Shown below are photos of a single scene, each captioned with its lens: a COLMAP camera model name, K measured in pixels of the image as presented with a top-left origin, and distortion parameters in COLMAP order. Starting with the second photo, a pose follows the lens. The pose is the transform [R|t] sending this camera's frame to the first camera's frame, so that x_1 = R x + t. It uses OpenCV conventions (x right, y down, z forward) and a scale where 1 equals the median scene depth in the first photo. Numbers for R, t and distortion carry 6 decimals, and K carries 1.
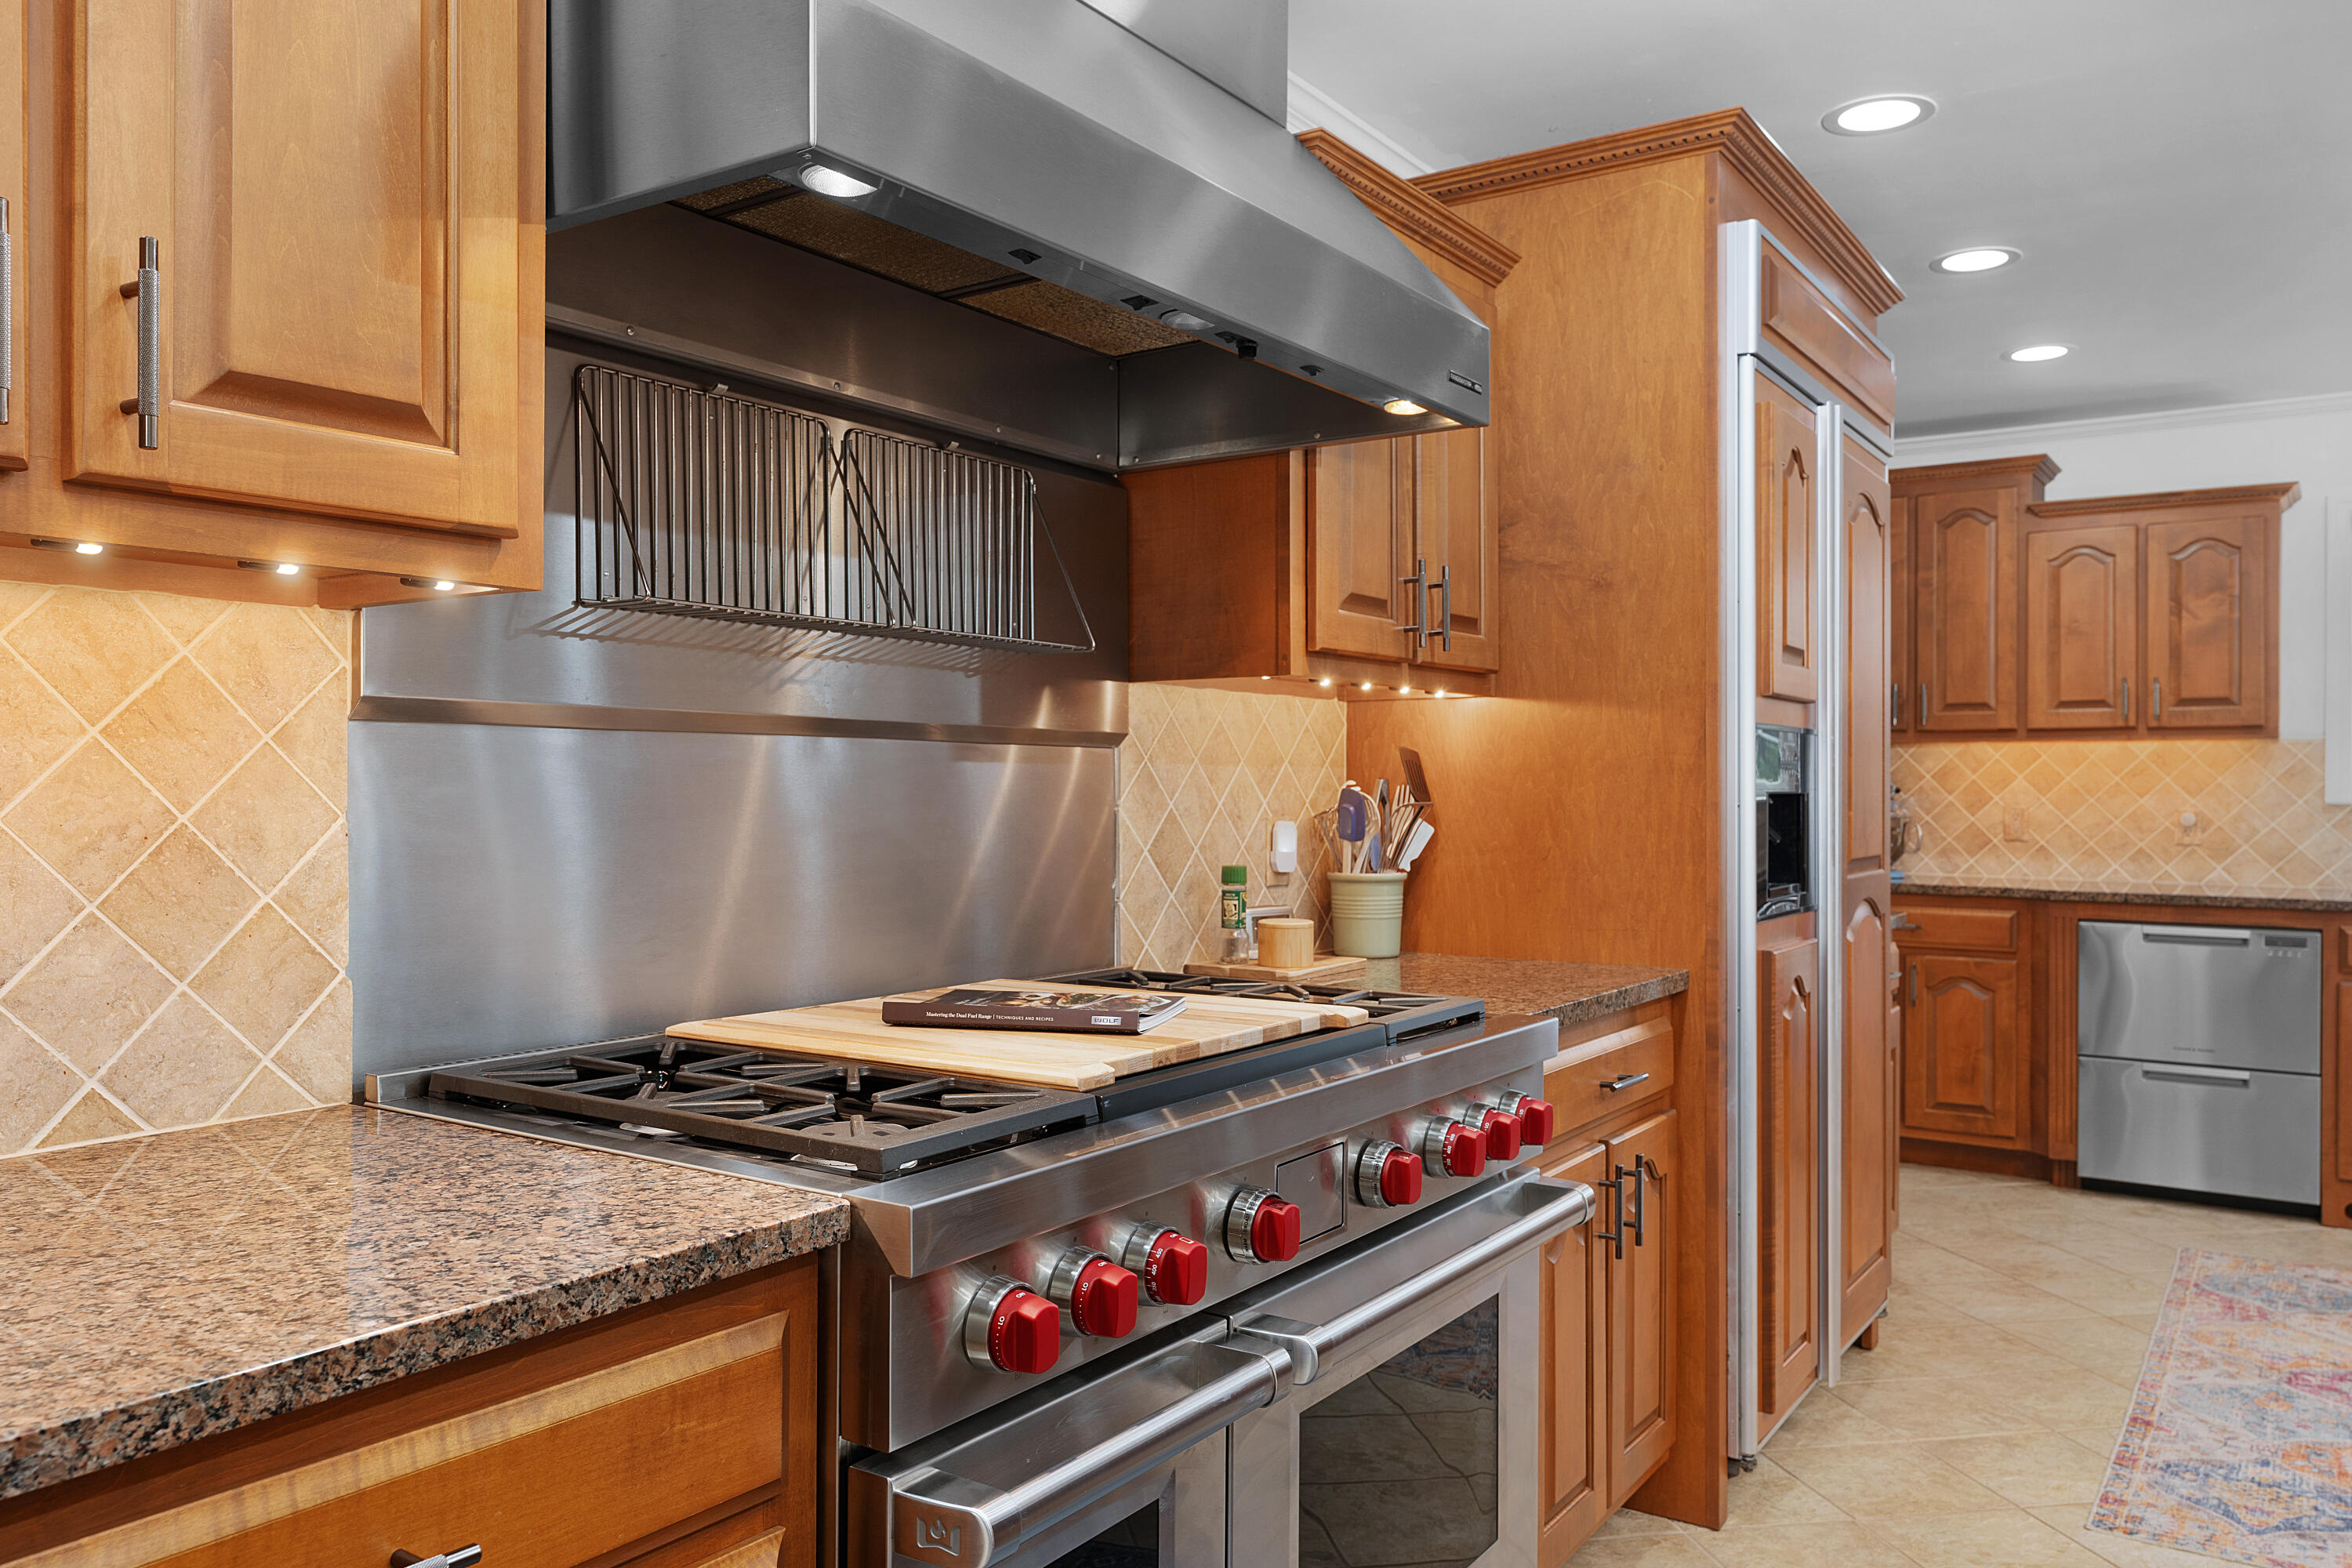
lens RADIAL K [[1698.5, 0, 1169.1], [0, 1698.5, 783.9], [0, 0, 1]] dist [0.006338, 0.001470]
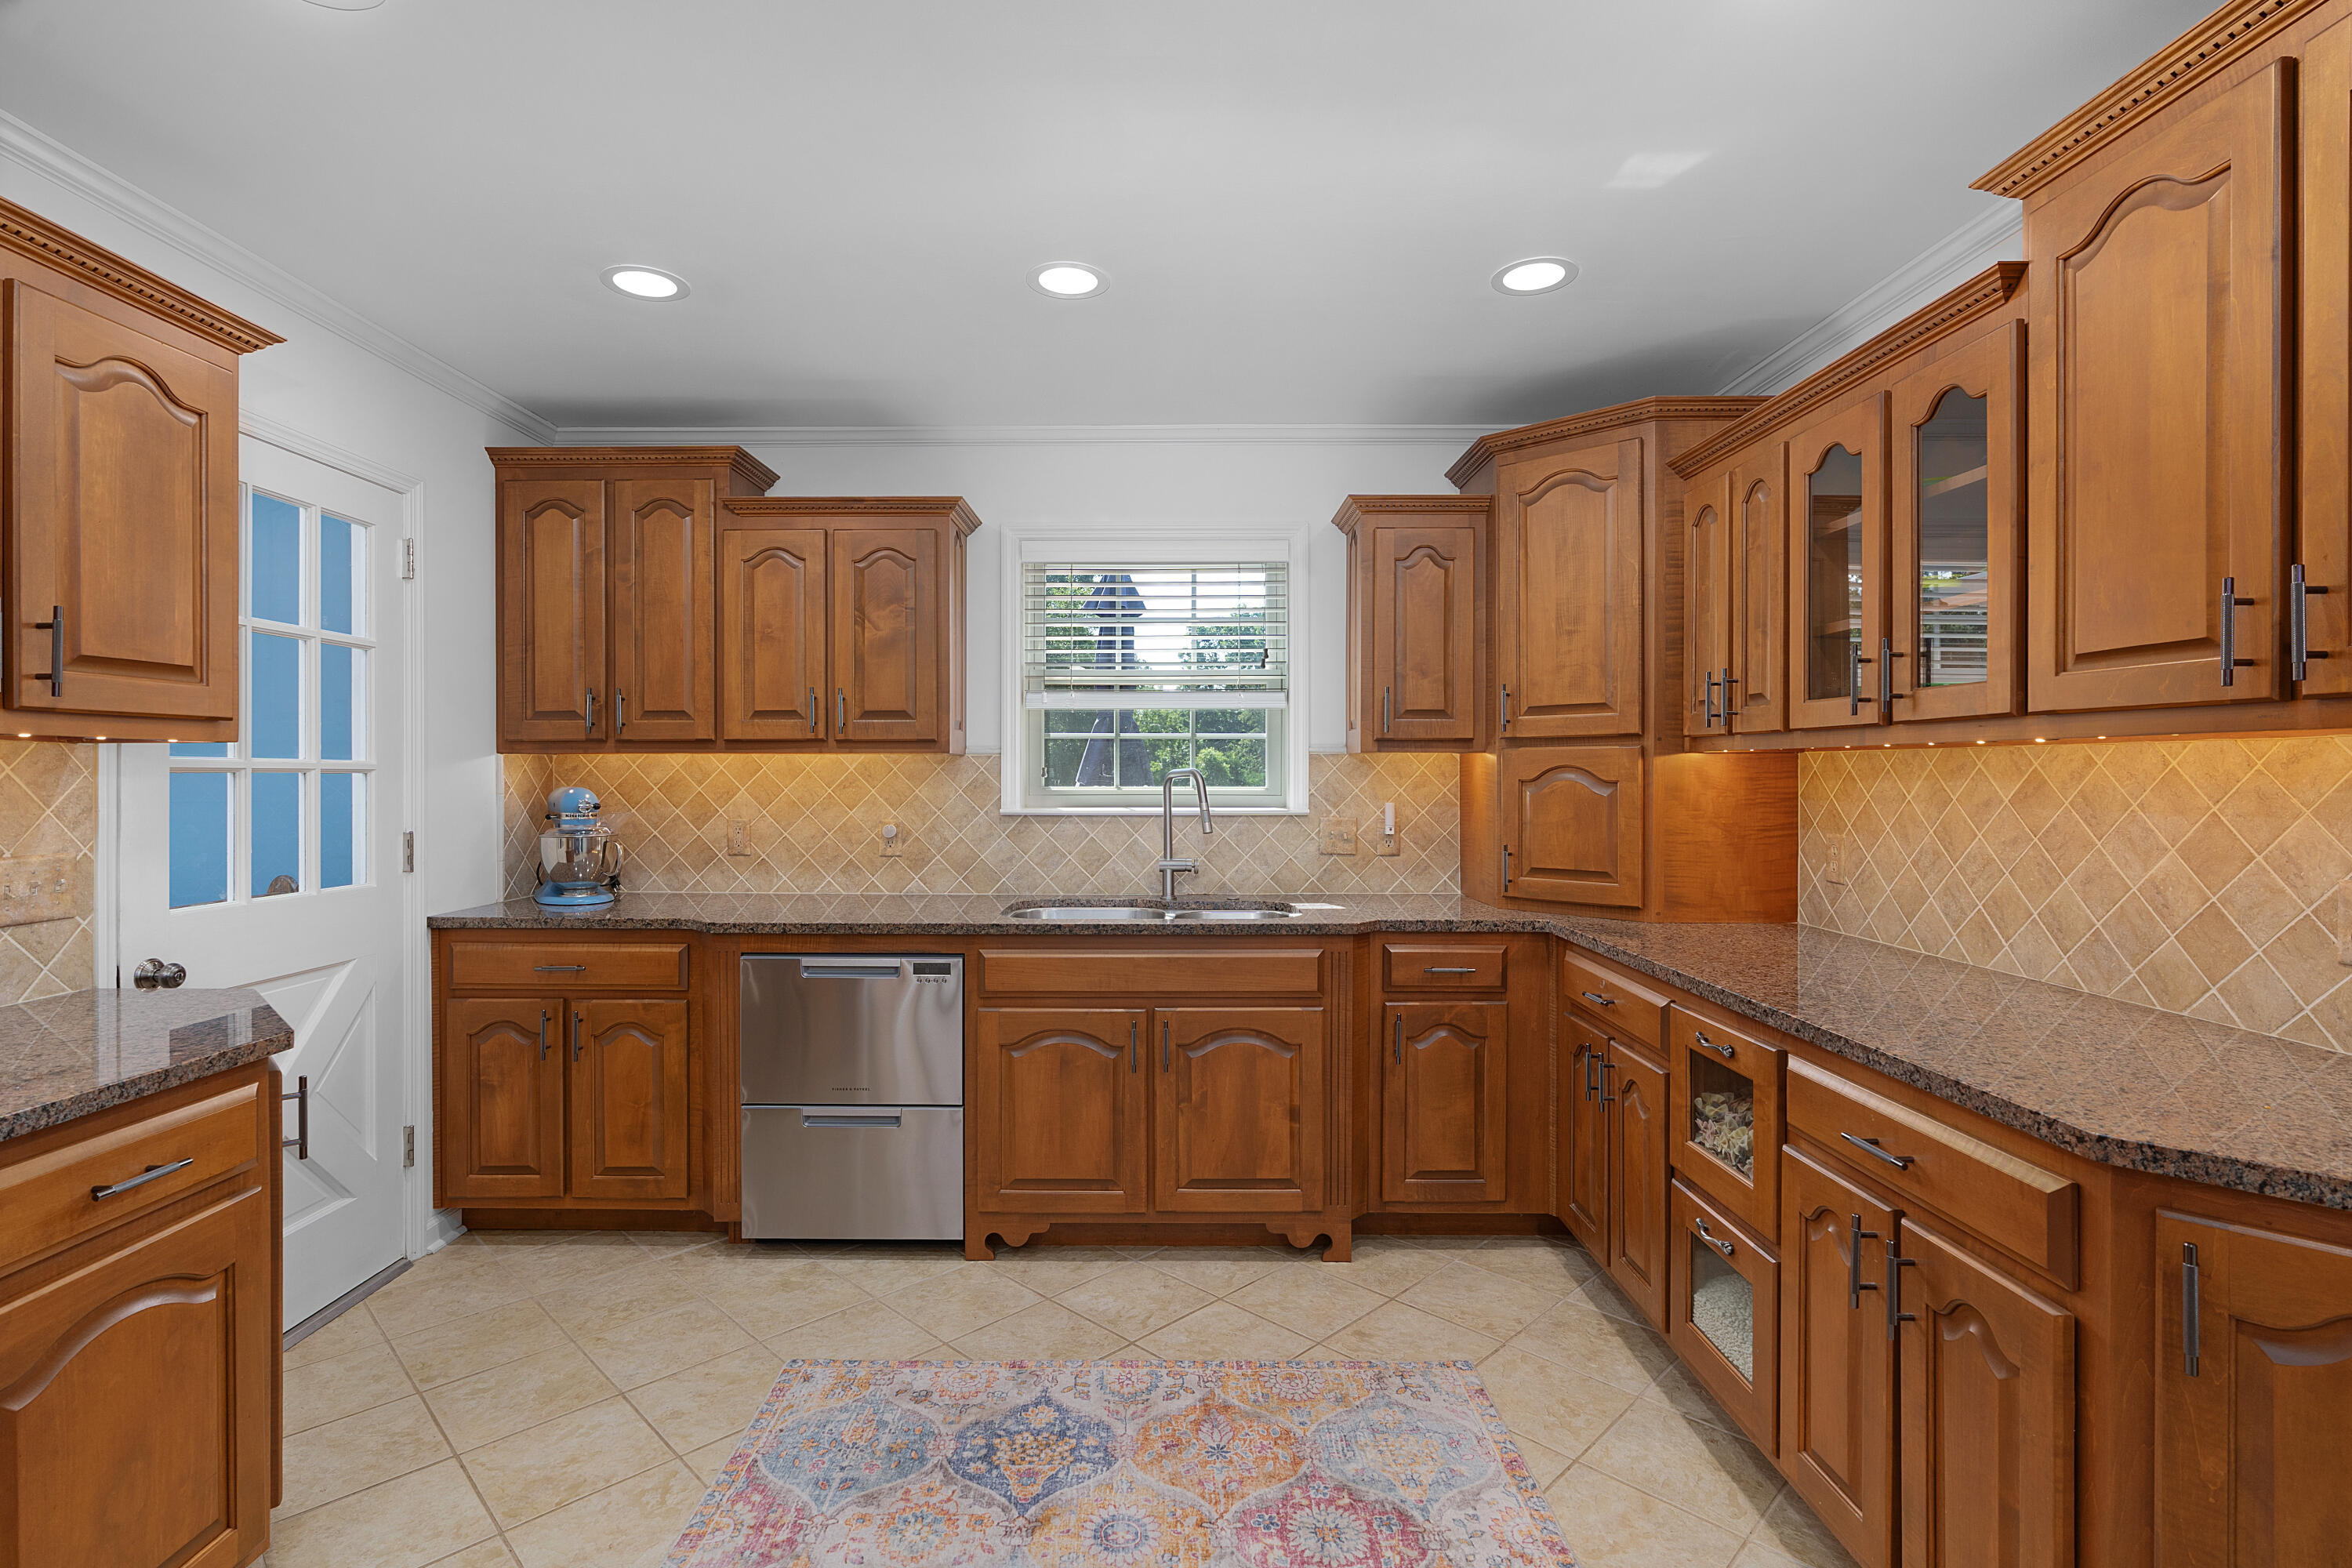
lens RADIAL K [[1097.4, 0, 1138.9], [0, 1097.4, 777.5], [0, 0, 1]] dist [-0.000558, 0.000559]
pose [[0.834738, -0.006361, 0.550611, 0.369601], [0.002553, 0.999967, 0.007682, -0.016100], [-0.550642, -0.005006, 0.834727, 0.379335]]
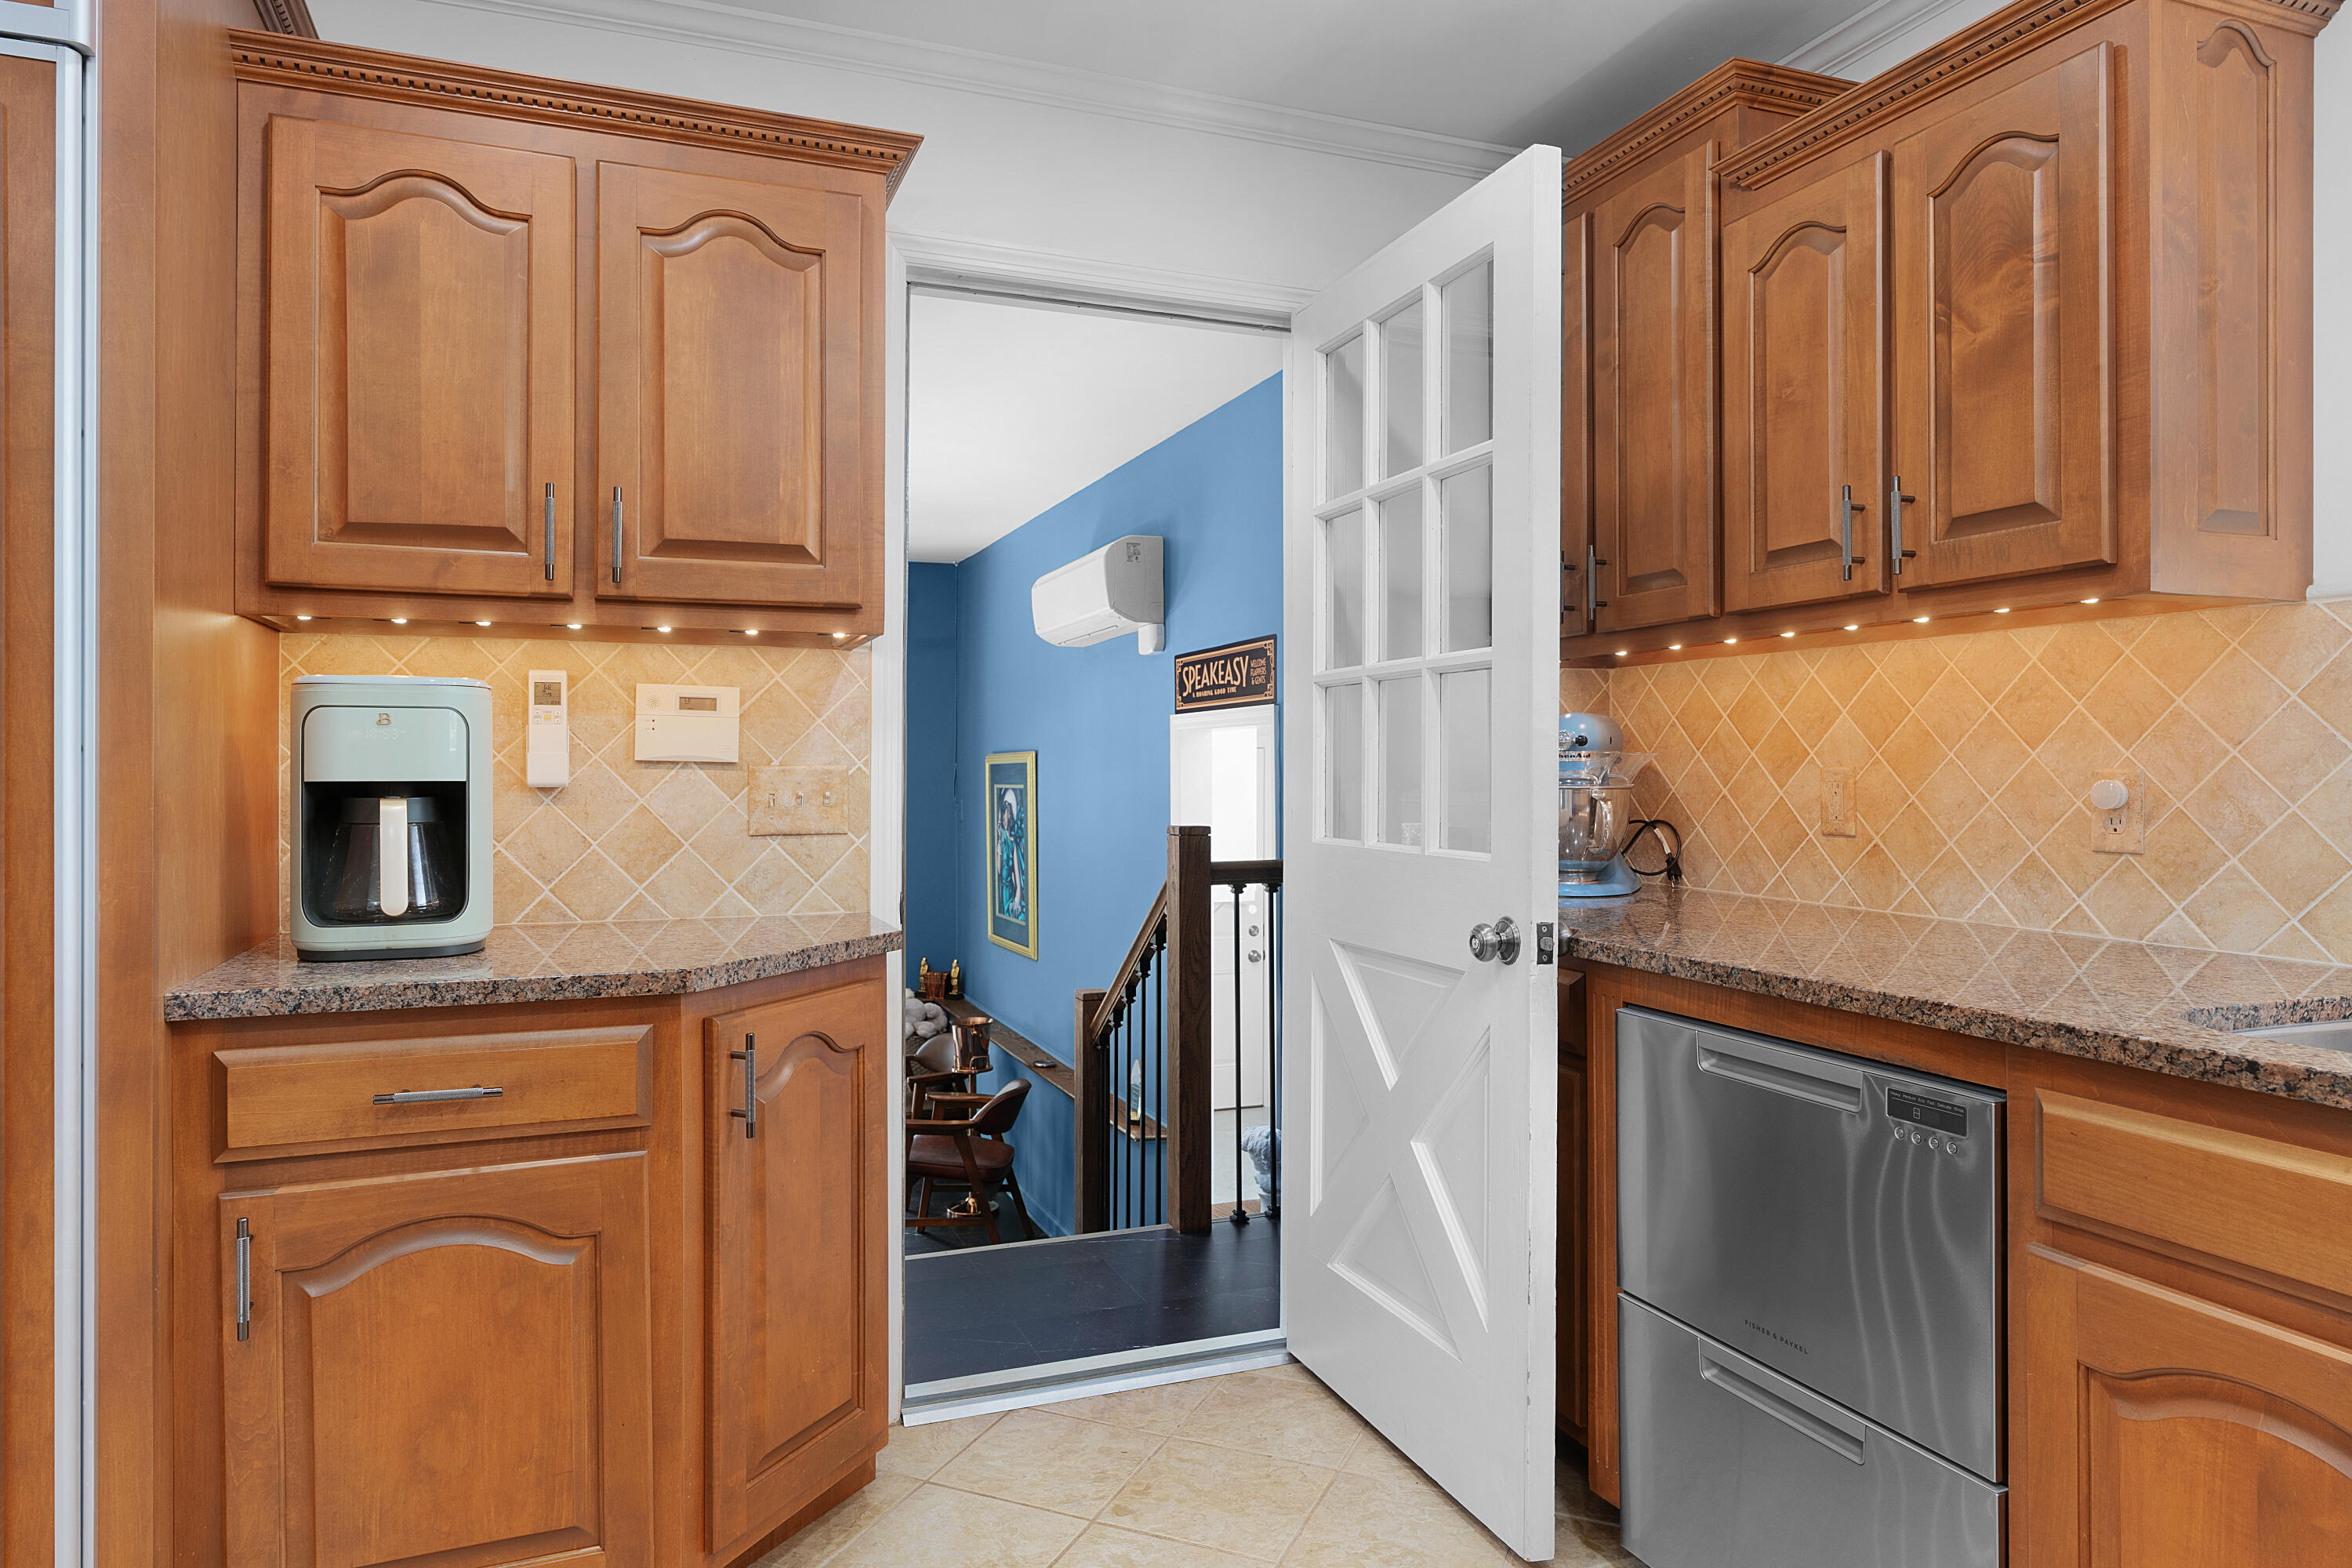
lens RADIAL K [[1443.5, 0, 1173.9], [0, 1443.5, 764.5], [0, 0, 1]] dist [-0.002492, -0.000973]
pose [[0.827618, -0.006200, -0.561258, 0.619777], [0.006092, 0.999979, -0.002063, 0.012507], [0.561259, -0.001712, 0.827638, 0.564128]]
